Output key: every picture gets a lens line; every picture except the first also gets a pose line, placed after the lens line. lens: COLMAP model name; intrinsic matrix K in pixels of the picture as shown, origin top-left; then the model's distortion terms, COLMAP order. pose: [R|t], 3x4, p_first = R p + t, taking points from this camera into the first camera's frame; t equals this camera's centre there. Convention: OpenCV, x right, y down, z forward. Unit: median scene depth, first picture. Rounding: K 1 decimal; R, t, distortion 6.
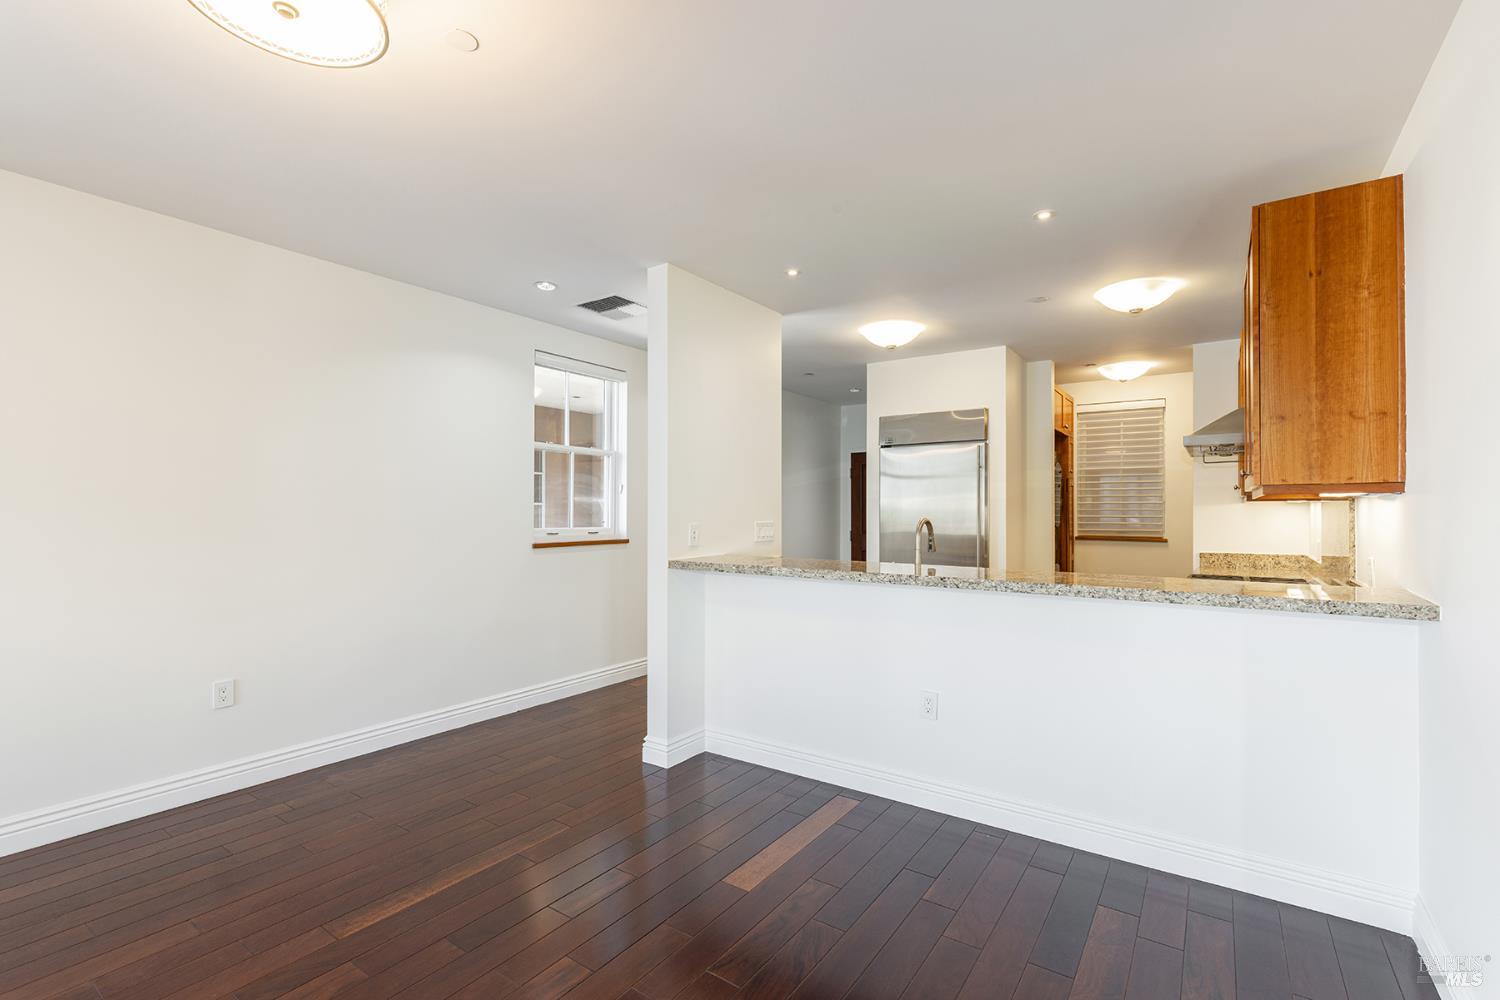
lens RADIAL K [[675.1, 0, 752.3], [0, 675.1, 500.6], [0, 0, 1]] dist [-0.002379, -0.000191]
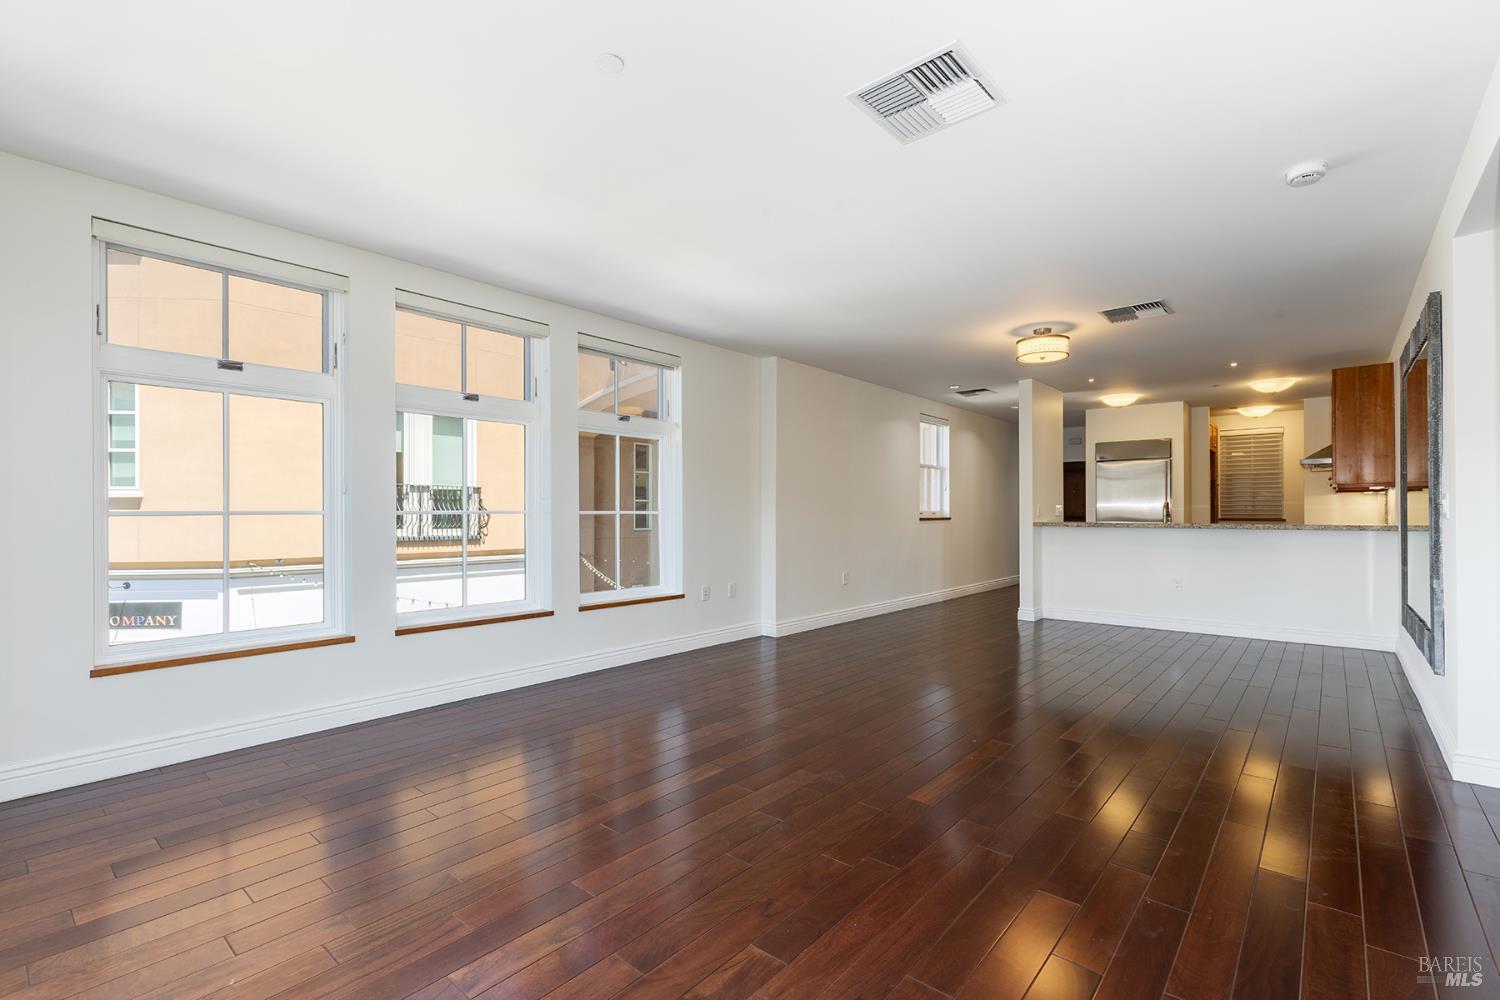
lens RADIAL K [[675.1, 0, 752.6], [0, 675.1, 510.7], [0, 0, 1]] dist [-0.002379, -0.000191]
pose [[0.994616, -0.001896, -0.103609, -0.508503], [0.003701, 0.999845, 0.017225, 0.008818], [0.103560, -0.017516, 0.994469, -0.770683]]
